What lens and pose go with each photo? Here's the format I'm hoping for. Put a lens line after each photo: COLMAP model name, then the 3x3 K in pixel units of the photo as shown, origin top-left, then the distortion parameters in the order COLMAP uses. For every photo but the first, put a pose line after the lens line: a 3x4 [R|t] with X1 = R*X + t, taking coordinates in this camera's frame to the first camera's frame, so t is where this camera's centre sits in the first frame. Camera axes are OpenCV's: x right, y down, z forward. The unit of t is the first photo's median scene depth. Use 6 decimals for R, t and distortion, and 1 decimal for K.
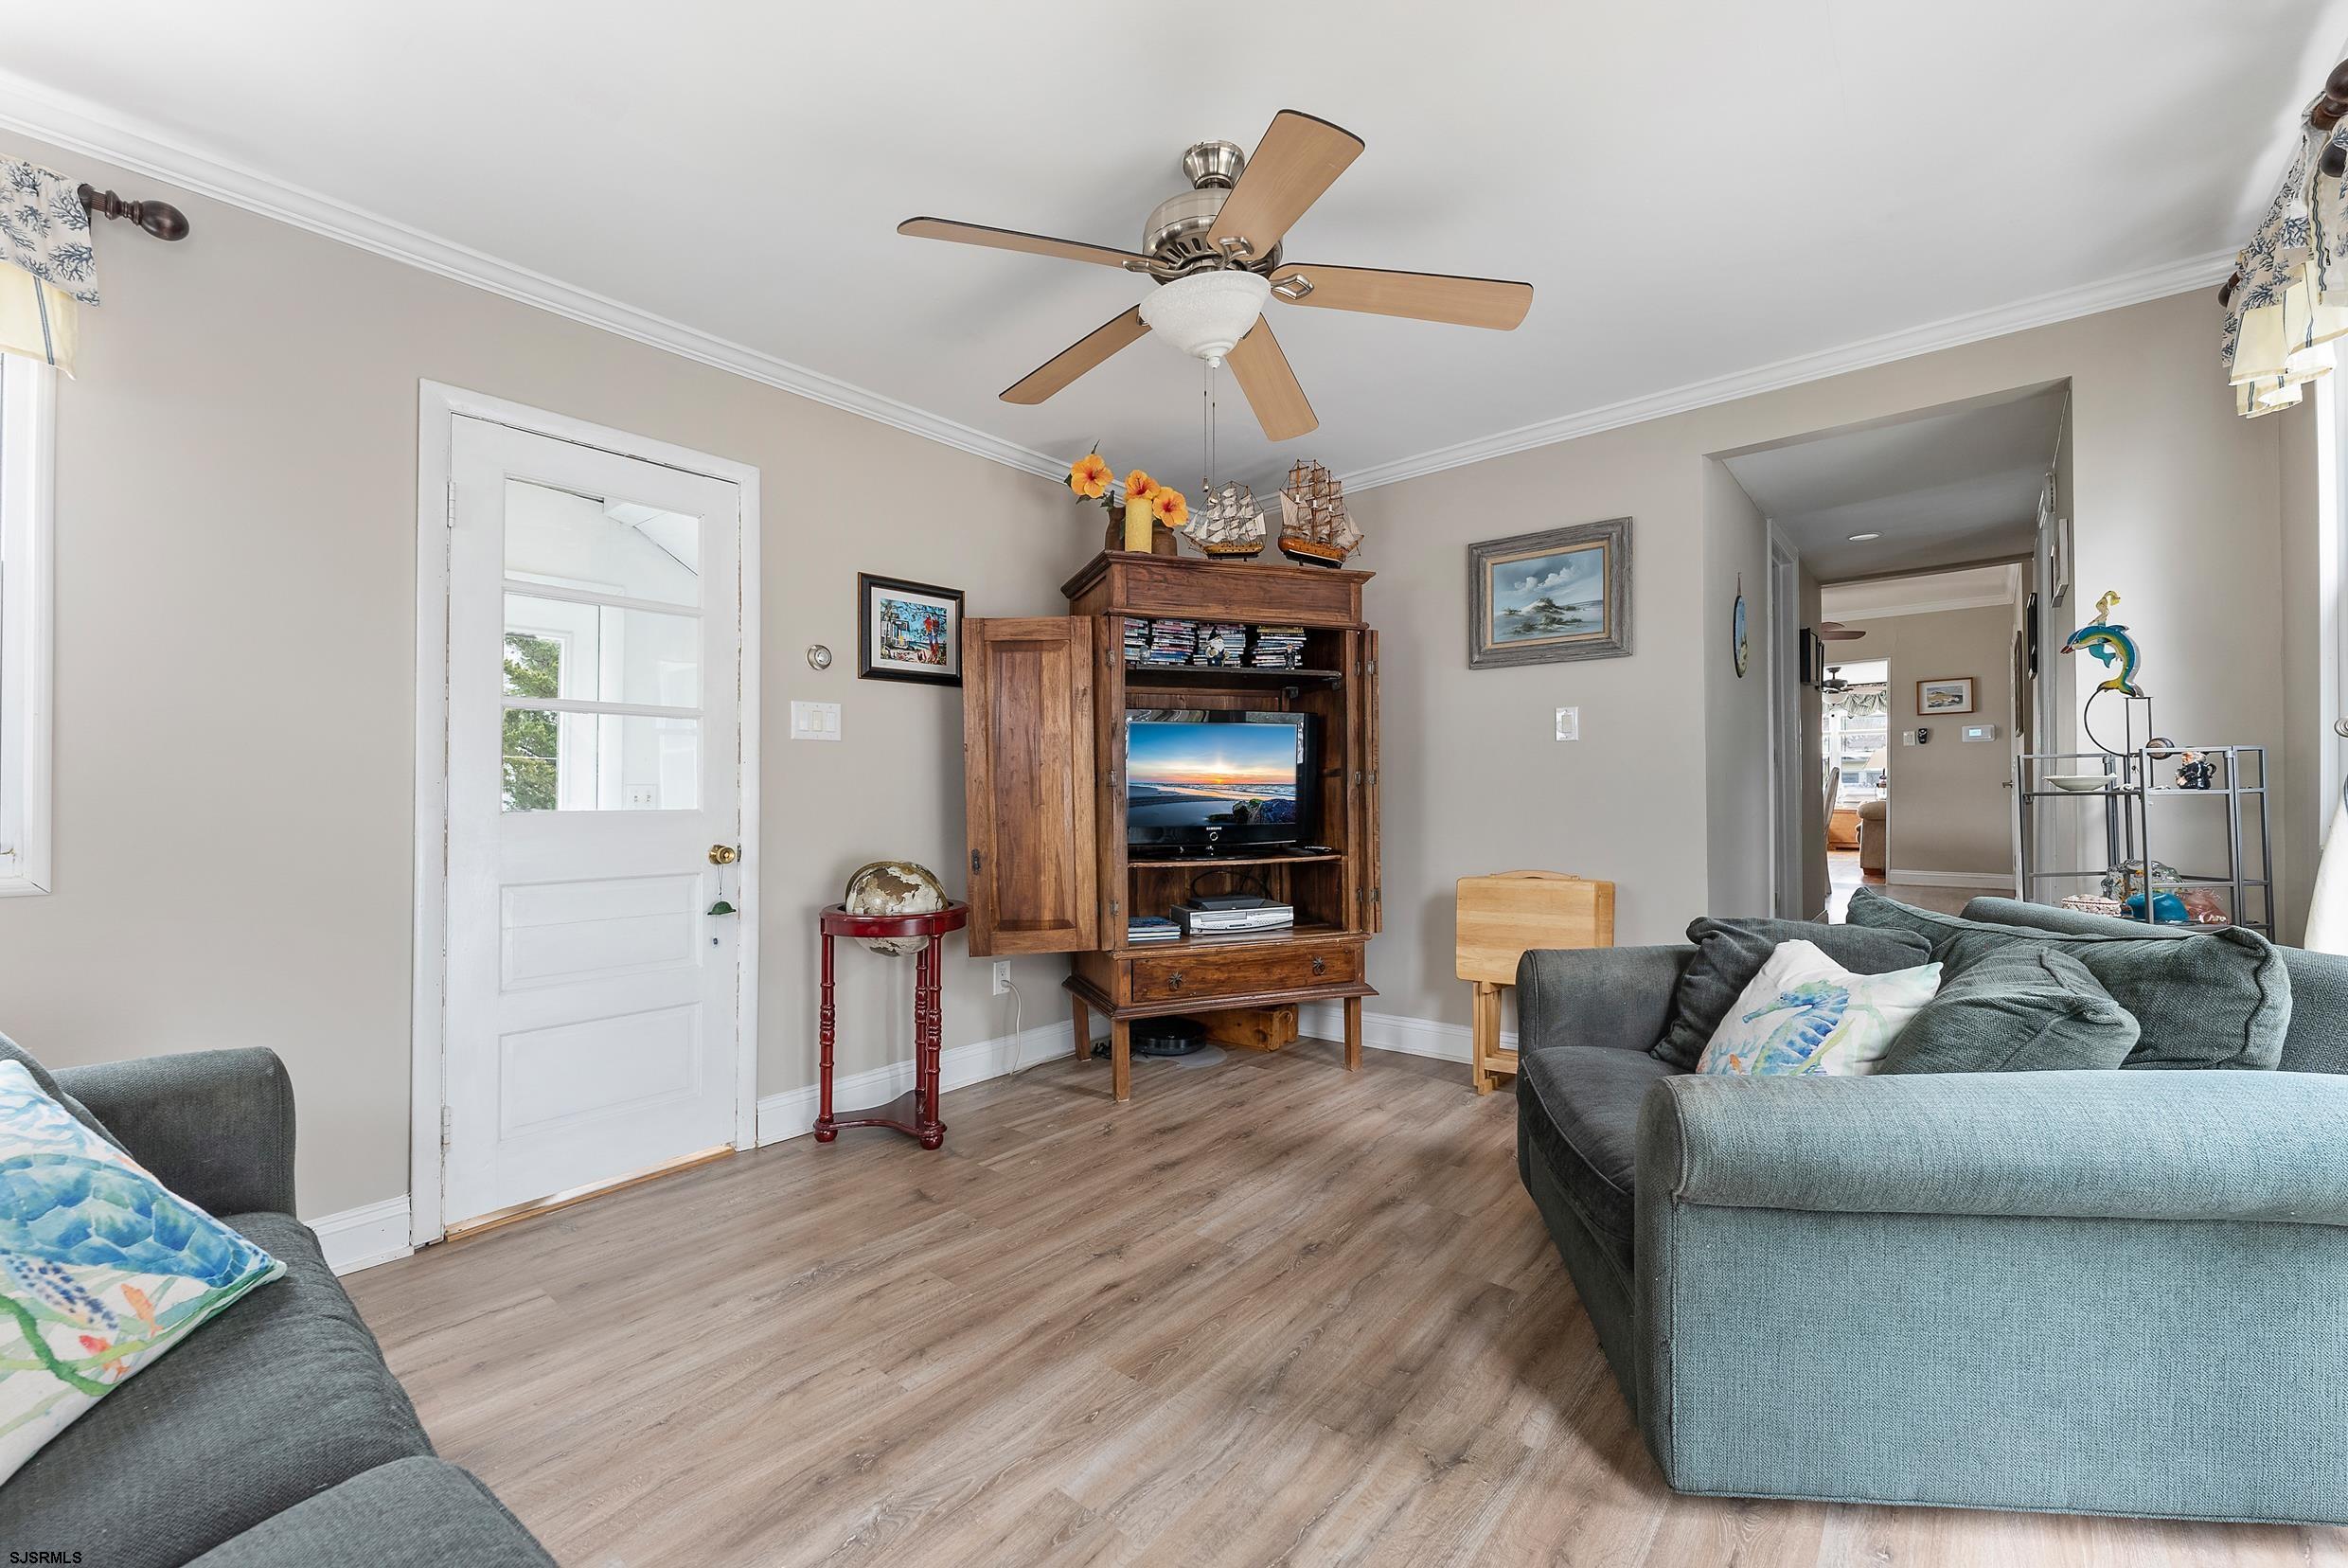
lens RADIAL K [[957.3, 0, 1197.3], [0, 957.3, 777.3], [0, 0, 1]] dist [-0.000084, -0.001316]
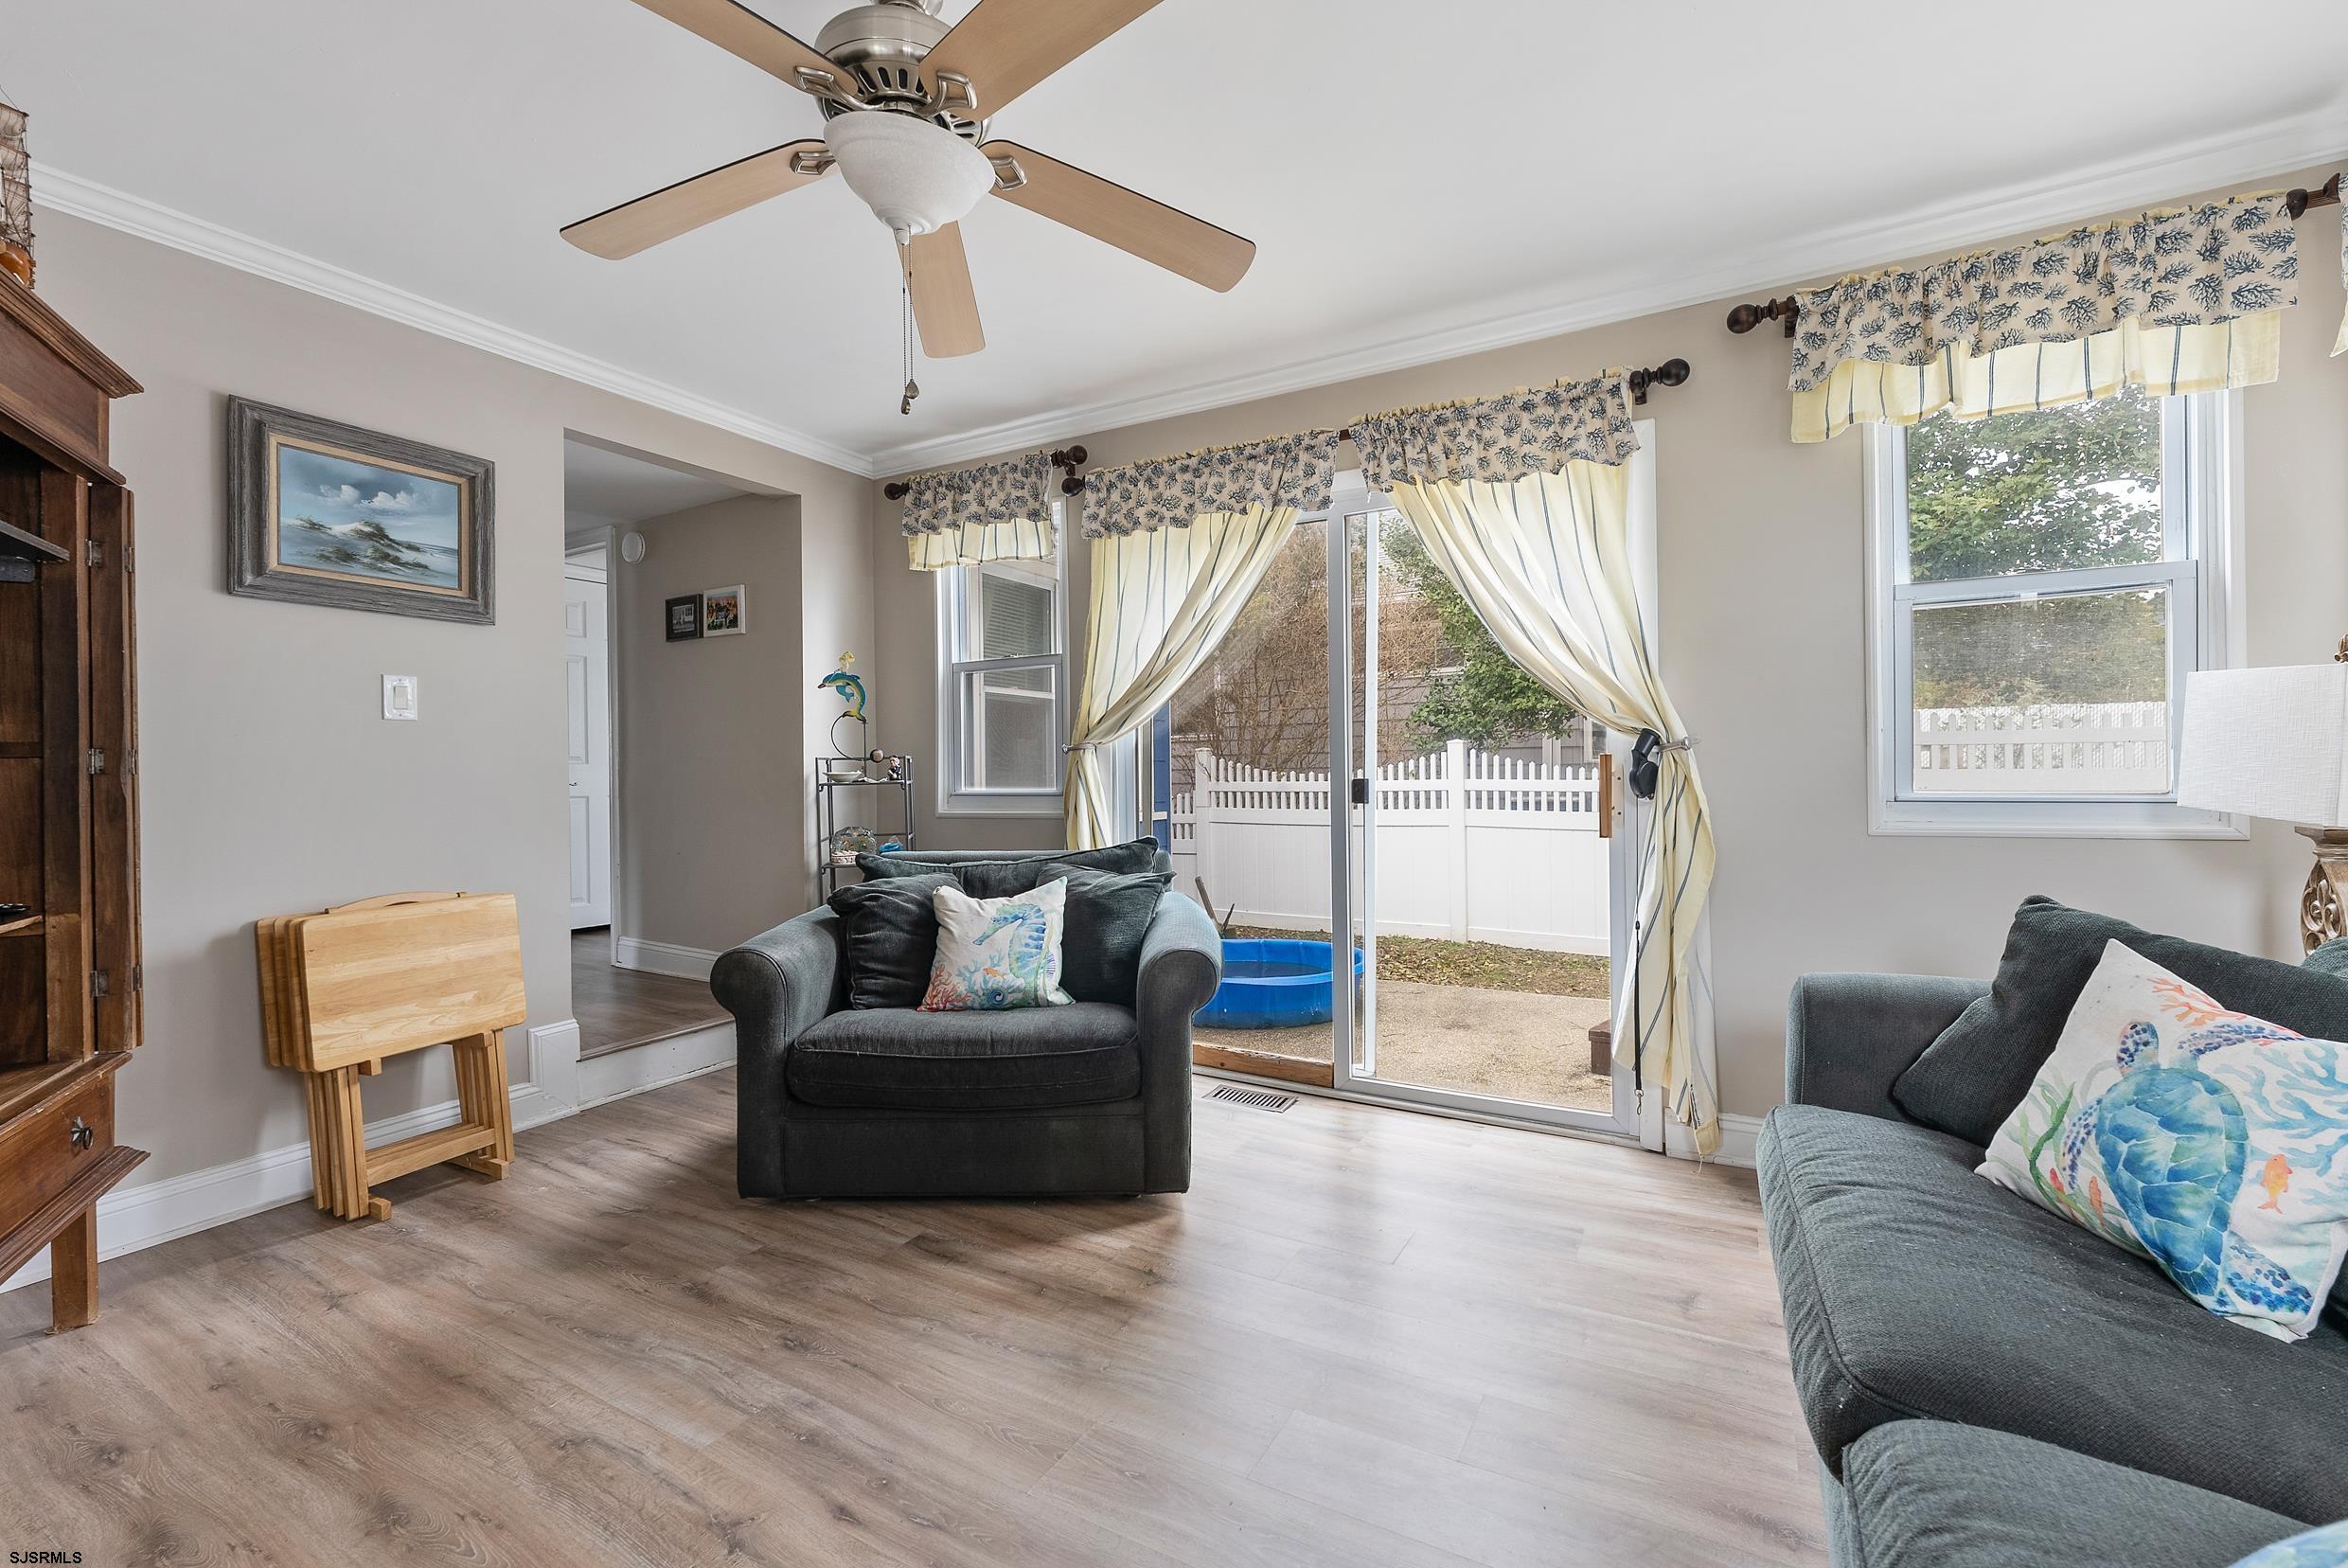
lens RADIAL K [[957.3, 0, 1182.7], [0, 957.3, 784.0], [0, 0, 1]] dist [-0.000084, -0.001316]
pose [[-0.162900, 0.003248, 0.986637, -0.511960], [0.003586, 0.999990, -0.002700, 0.018759], [-0.986636, 0.003098, -0.162910, 0.569910]]
